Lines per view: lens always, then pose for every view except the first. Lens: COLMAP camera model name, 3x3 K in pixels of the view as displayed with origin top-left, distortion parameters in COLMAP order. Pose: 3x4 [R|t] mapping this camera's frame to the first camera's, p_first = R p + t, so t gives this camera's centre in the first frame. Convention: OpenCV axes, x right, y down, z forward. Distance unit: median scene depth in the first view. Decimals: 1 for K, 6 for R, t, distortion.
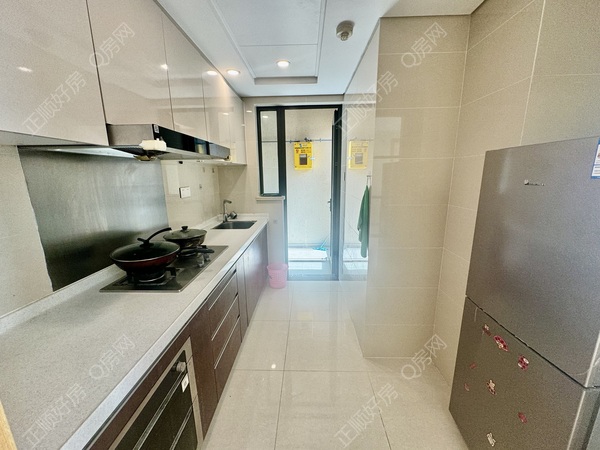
lens RADIAL K [[237.0, 0, 298.8], [0, 237.0, 227.1], [0, 0, 1]] dist [-0.000910, -0.000220]
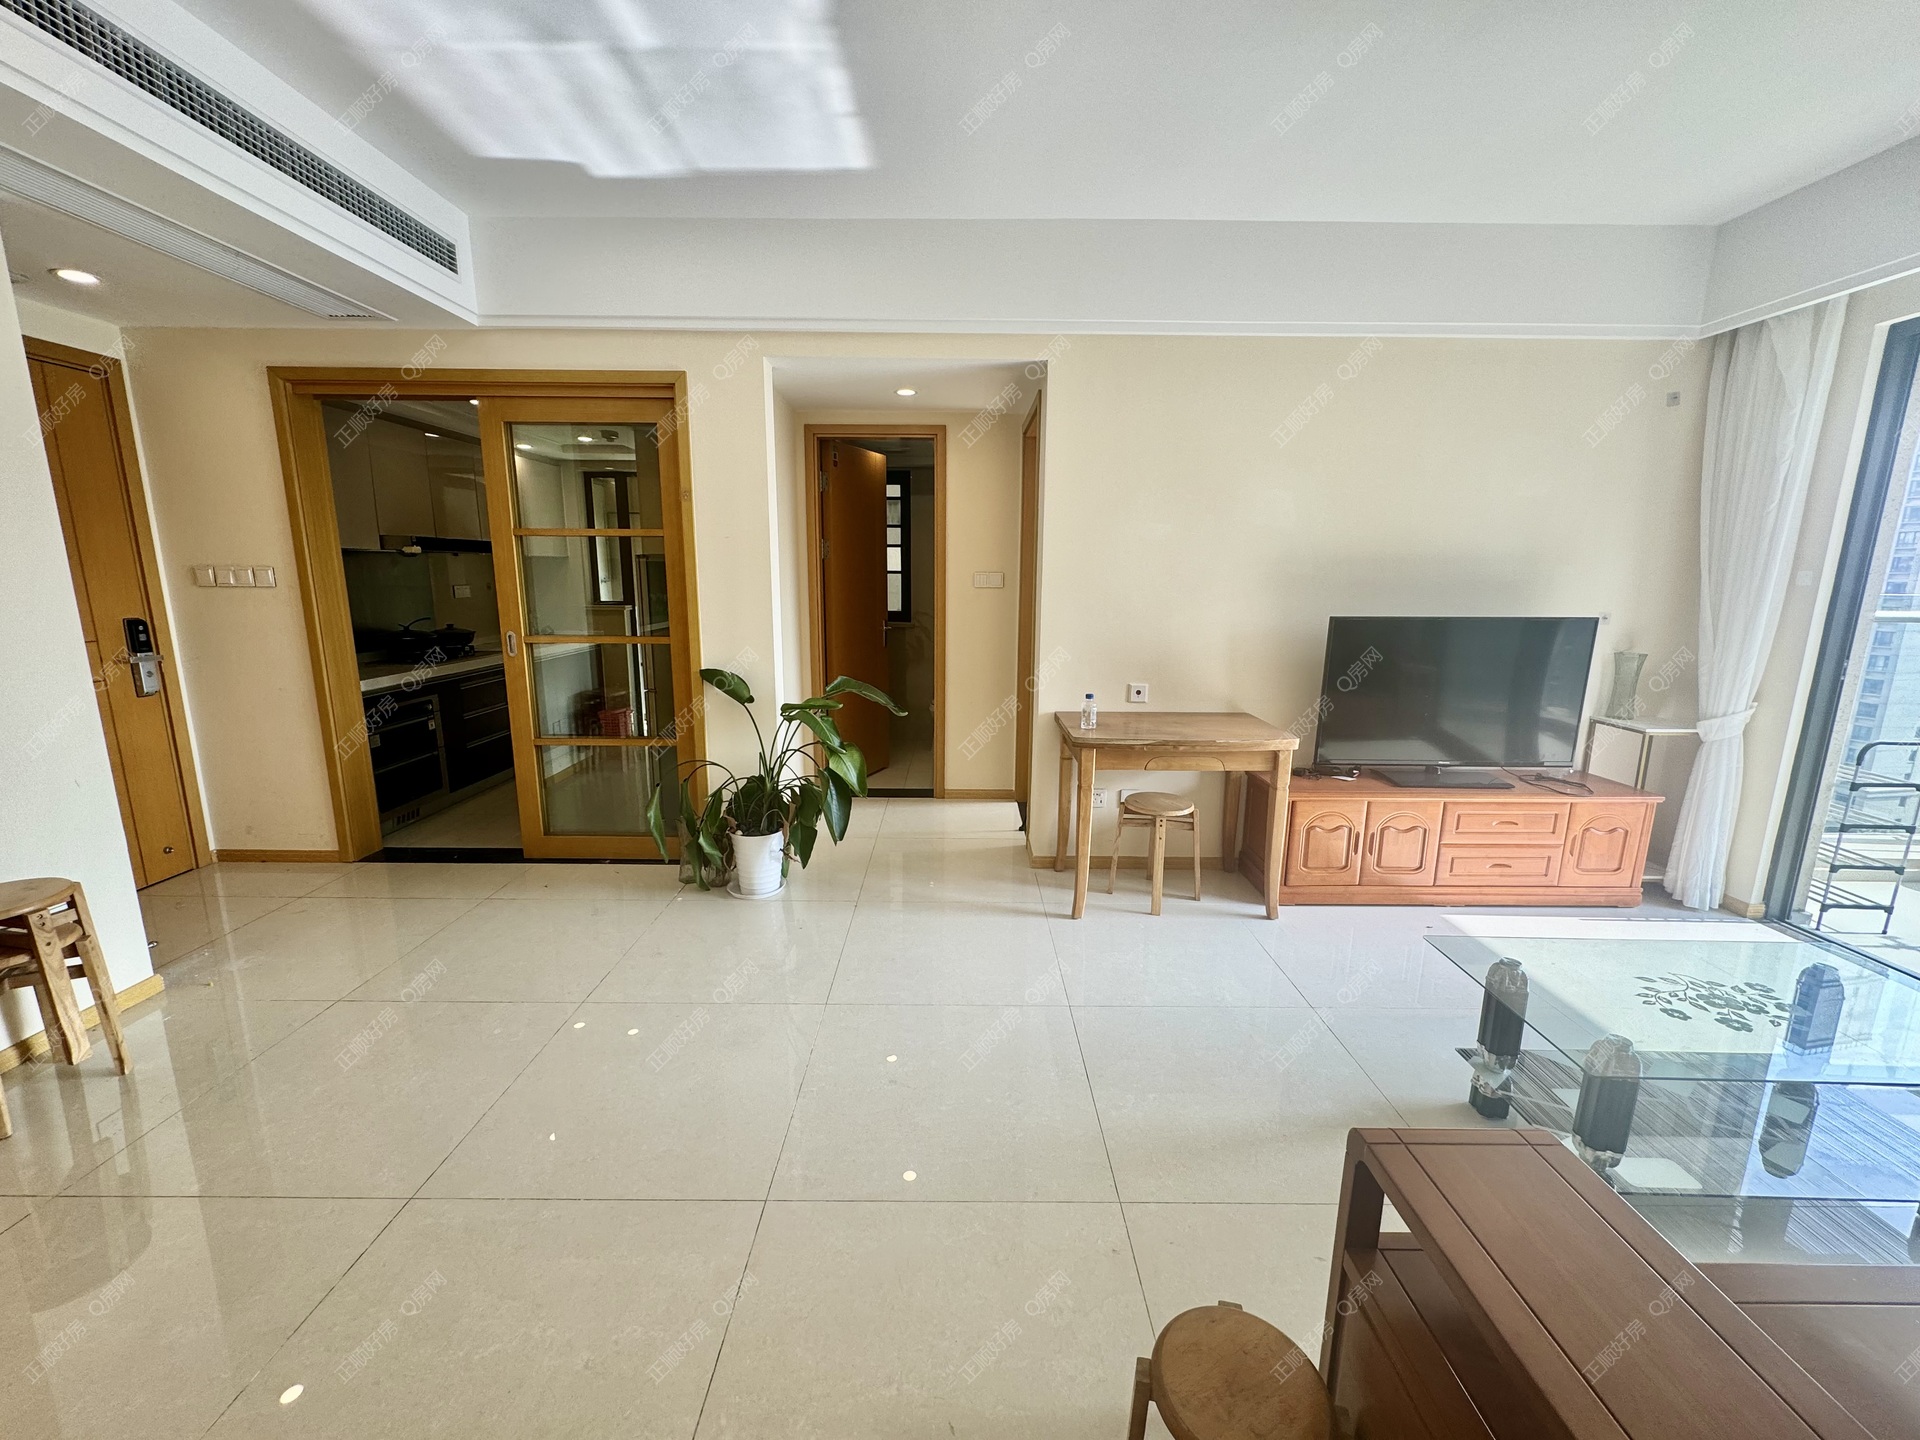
lens RADIAL K [[758.5, 0, 956.3], [0, 758.5, 718.6], [0, 0, 1]] dist [-0.000910, -0.000220]
pose [[0.999057, 0.005076, 0.043123, 0.830520], [-0.003461, 0.999292, -0.037455, 0.282873], [-0.043283, 0.037271, 0.998367, -1.232231]]
